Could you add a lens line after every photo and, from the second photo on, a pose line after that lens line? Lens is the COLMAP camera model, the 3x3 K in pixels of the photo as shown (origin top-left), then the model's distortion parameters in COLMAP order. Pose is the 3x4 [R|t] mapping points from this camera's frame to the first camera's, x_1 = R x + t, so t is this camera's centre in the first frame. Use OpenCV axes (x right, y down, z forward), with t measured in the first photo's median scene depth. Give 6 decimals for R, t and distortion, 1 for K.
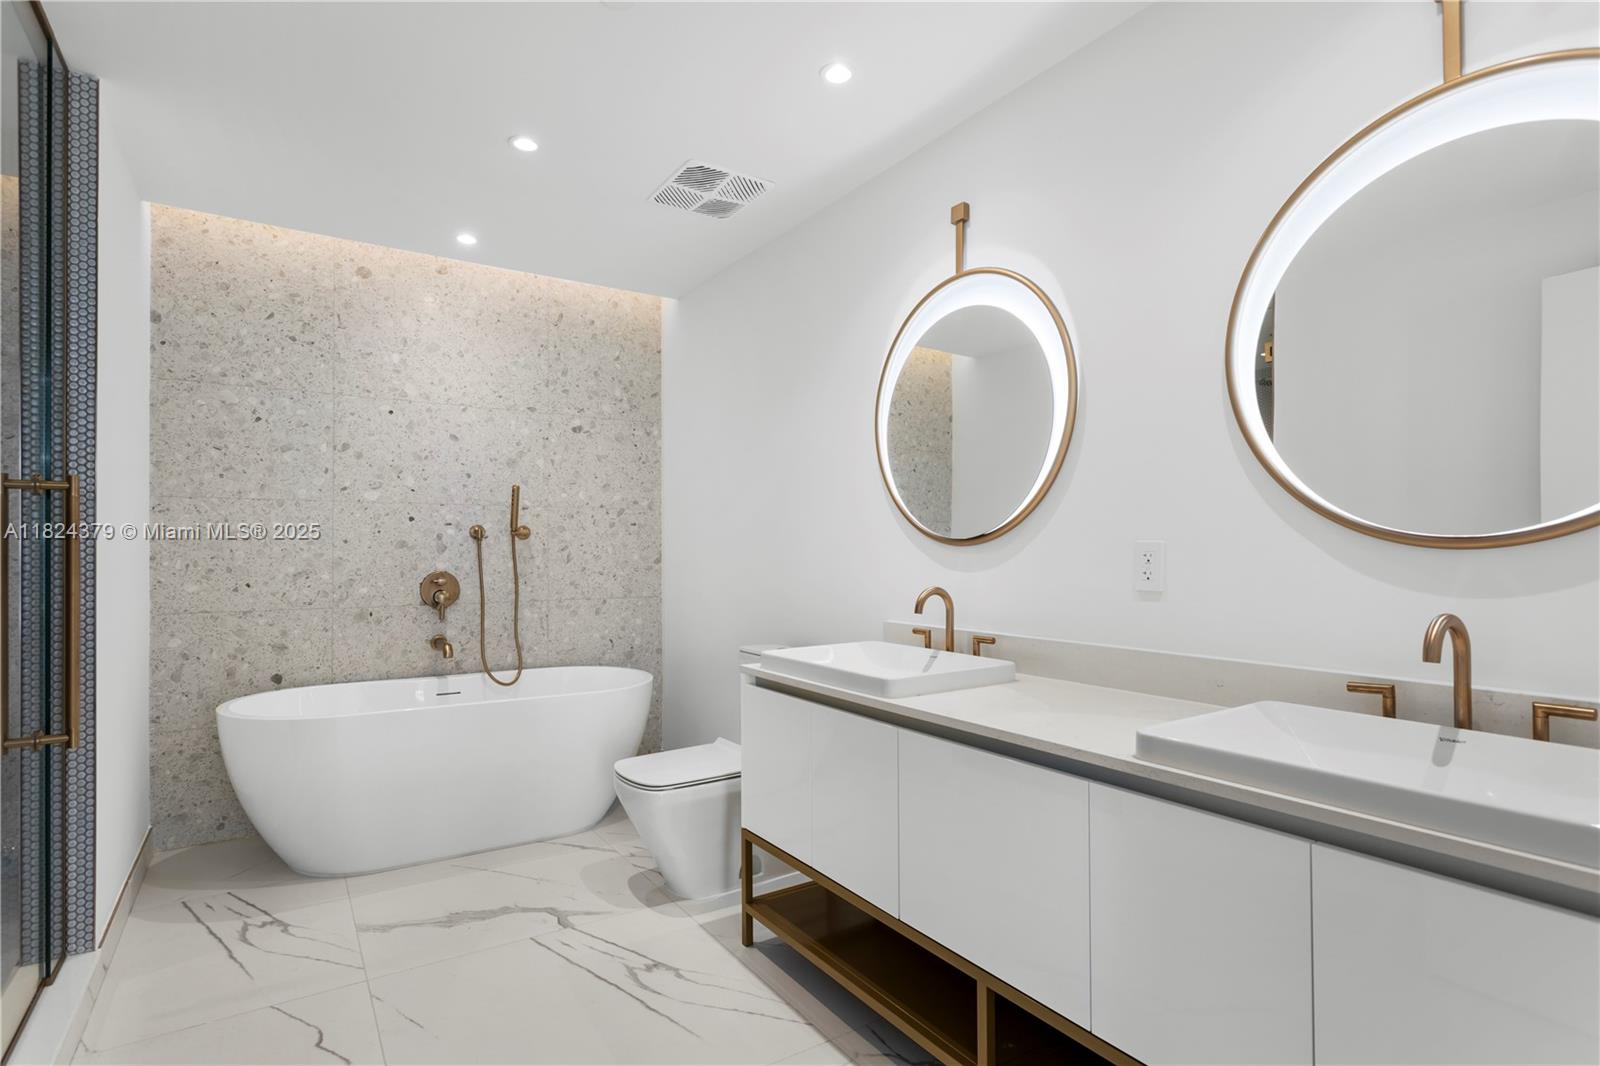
lens RADIAL K [[803.5, 0, 800.5], [0, 803.5, 540.7], [0, 0, 1]] dist [-0.003037, 0.002714]
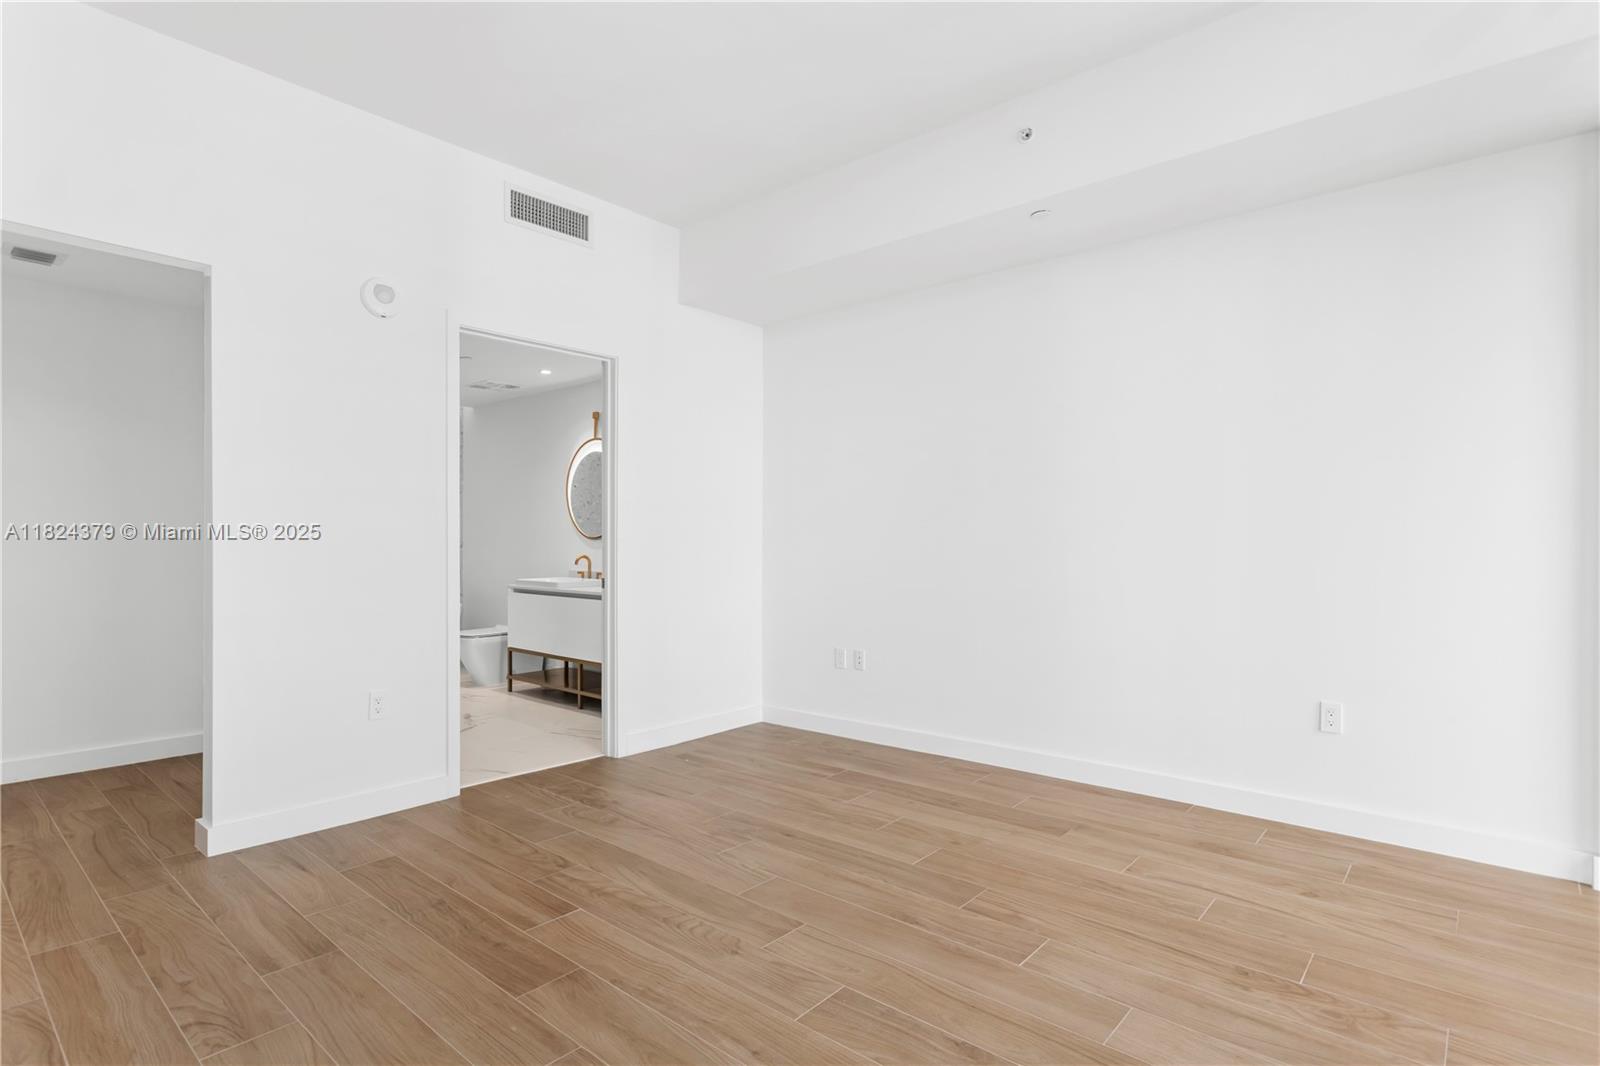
lens RADIAL K [[803.5, 0, 802.4], [0, 803.5, 537.4], [0, 0, 1]] dist [-0.003037, 0.002714]
pose [[0.961672, 0.007113, 0.274110, 0.130268], [-0.010806, 0.999870, 0.011966, -0.041782], [-0.273989, -0.014470, 0.961624, -1.778831]]
